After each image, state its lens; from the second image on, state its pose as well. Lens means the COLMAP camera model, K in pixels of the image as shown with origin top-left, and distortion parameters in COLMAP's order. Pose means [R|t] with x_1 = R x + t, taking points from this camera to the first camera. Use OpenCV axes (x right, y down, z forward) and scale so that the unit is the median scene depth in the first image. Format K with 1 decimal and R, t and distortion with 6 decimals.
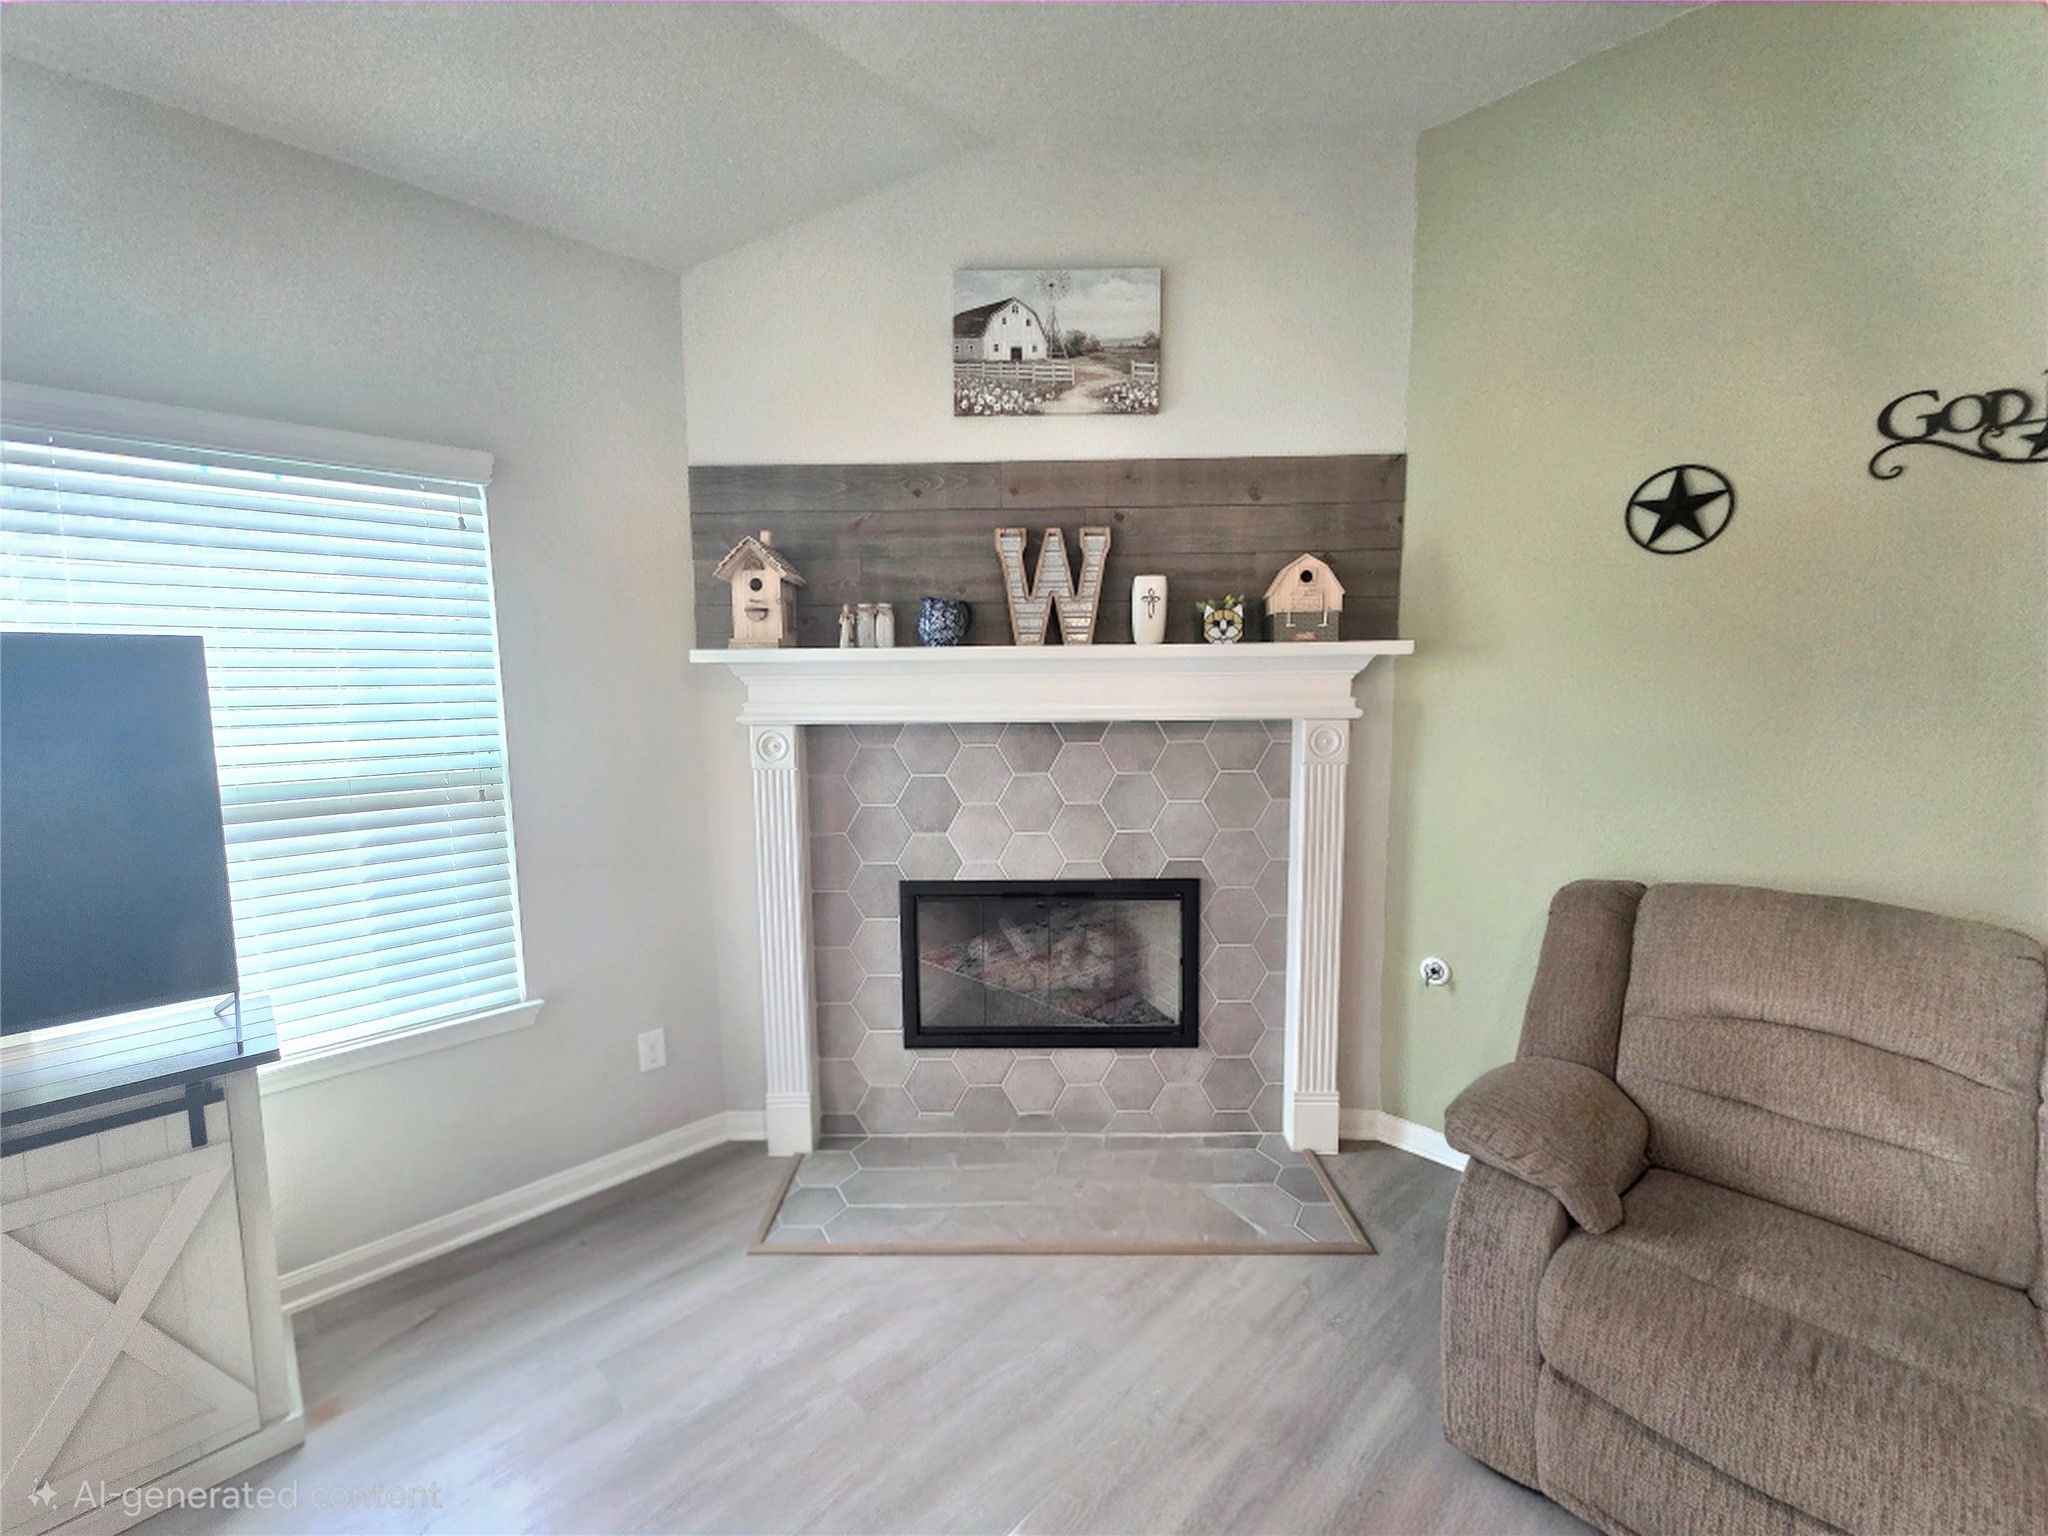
lens RADIAL K [[836.2, 0, 1024.0], [0, 836.2, 768.0], [0, 0, 1]] dist [-0.000048, 0.000533]
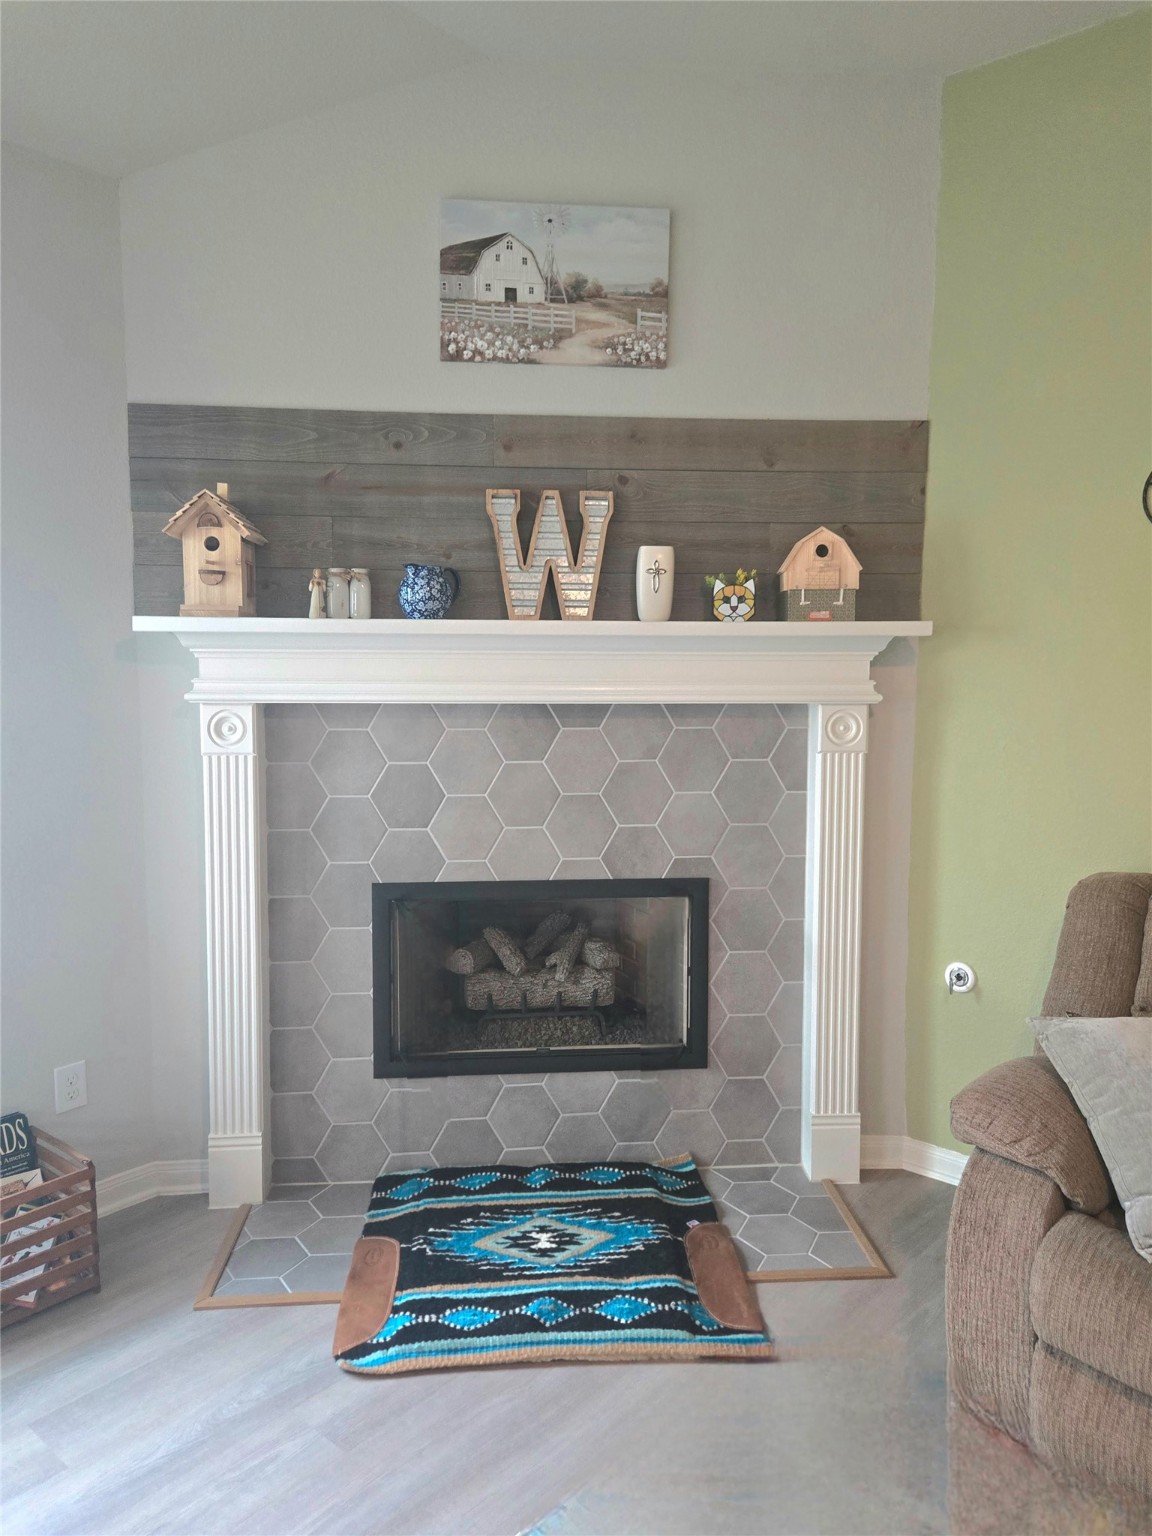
lens RADIAL K [[1636.4, 0, 576.0], [0, 1636.4, 768.0], [0, 0, 1]] dist [0.095068, -0.013076]
pose [[0.996305, 0.008358, 0.085478, -0.087254], [-0.006056, 0.999613, -0.027155, 0.062157], [-0.085672, 0.026537, 0.995970, -0.766804]]
